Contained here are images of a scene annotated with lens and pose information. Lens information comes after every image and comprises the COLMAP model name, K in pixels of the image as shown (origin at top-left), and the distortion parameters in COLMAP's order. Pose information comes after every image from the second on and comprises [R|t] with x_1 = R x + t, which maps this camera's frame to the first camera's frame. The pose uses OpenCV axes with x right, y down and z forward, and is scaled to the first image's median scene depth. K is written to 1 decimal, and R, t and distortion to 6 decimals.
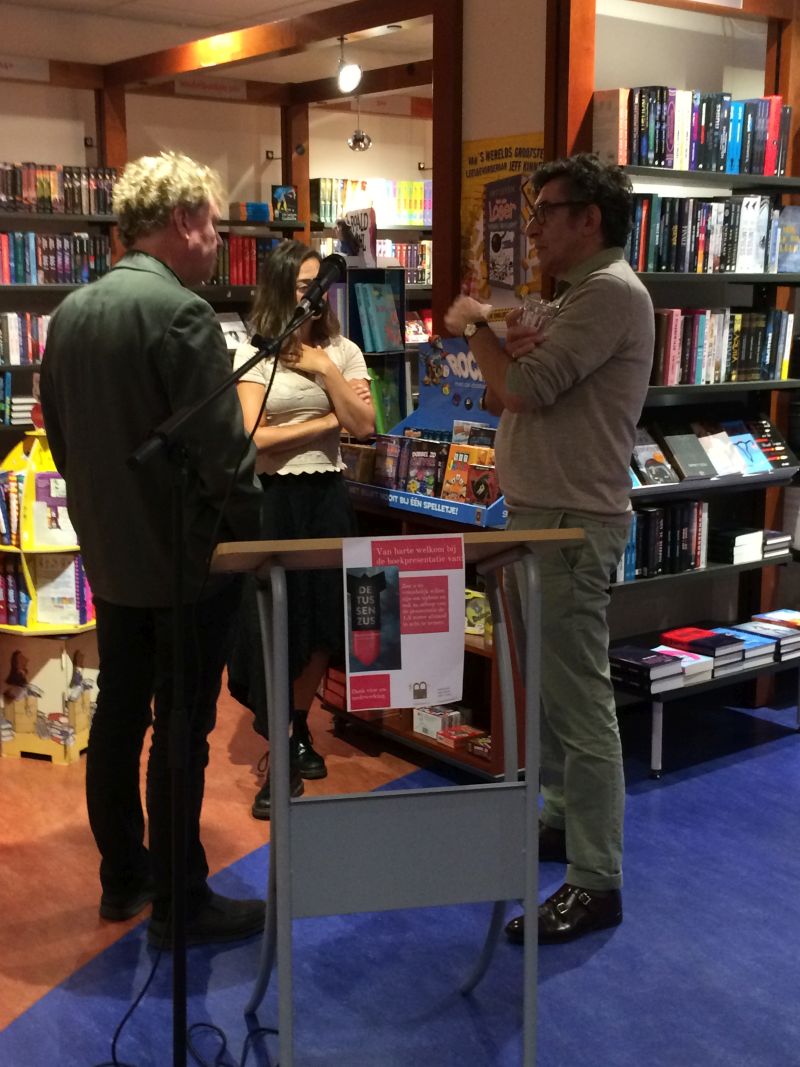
lens RADIAL K [[1422.8, 0, 400.0], [0, 1422.8, 533.5], [0, 0, 1]] dist [0.054633, 0.028713]
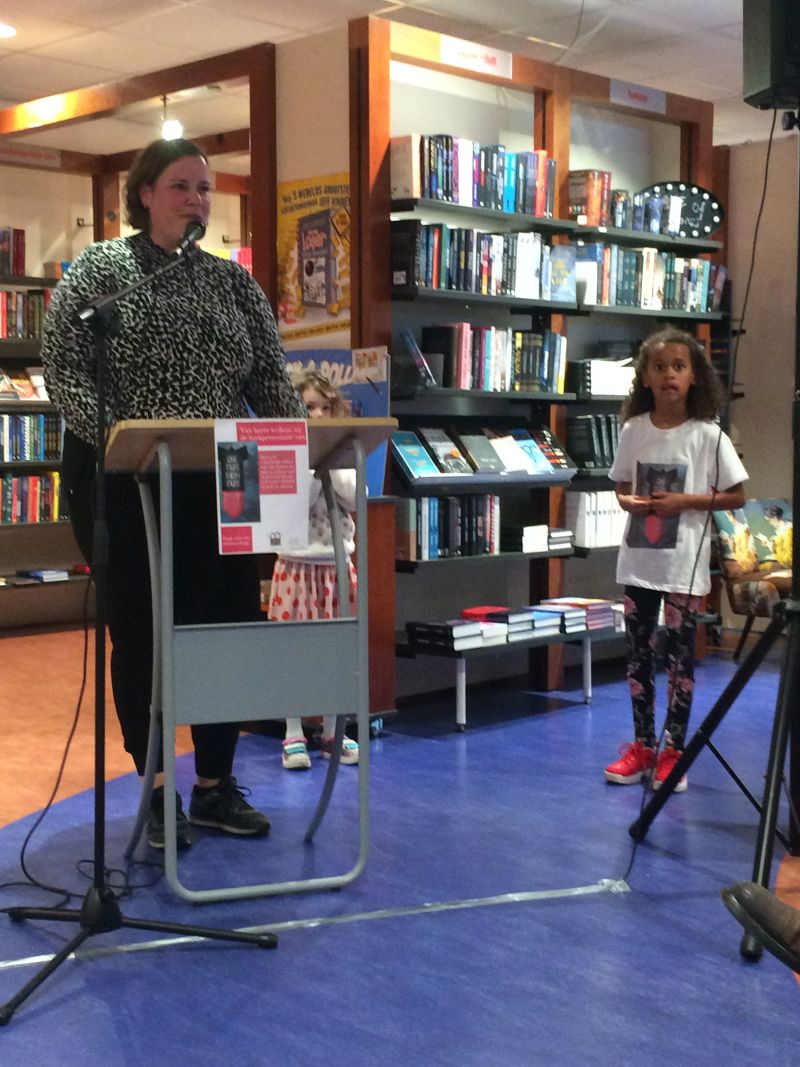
lens RADIAL K [[1541.8, 0, 400.0], [0, 1541.8, 533.5], [0, 0, 1]] dist [0.038506, 0.050073]
pose [[0.990072, -0.013903, 0.139871, -0.036686], [0.027388, 0.995105, -0.094952, 0.127281], [-0.137867, 0.097840, 0.985607, -0.208307]]
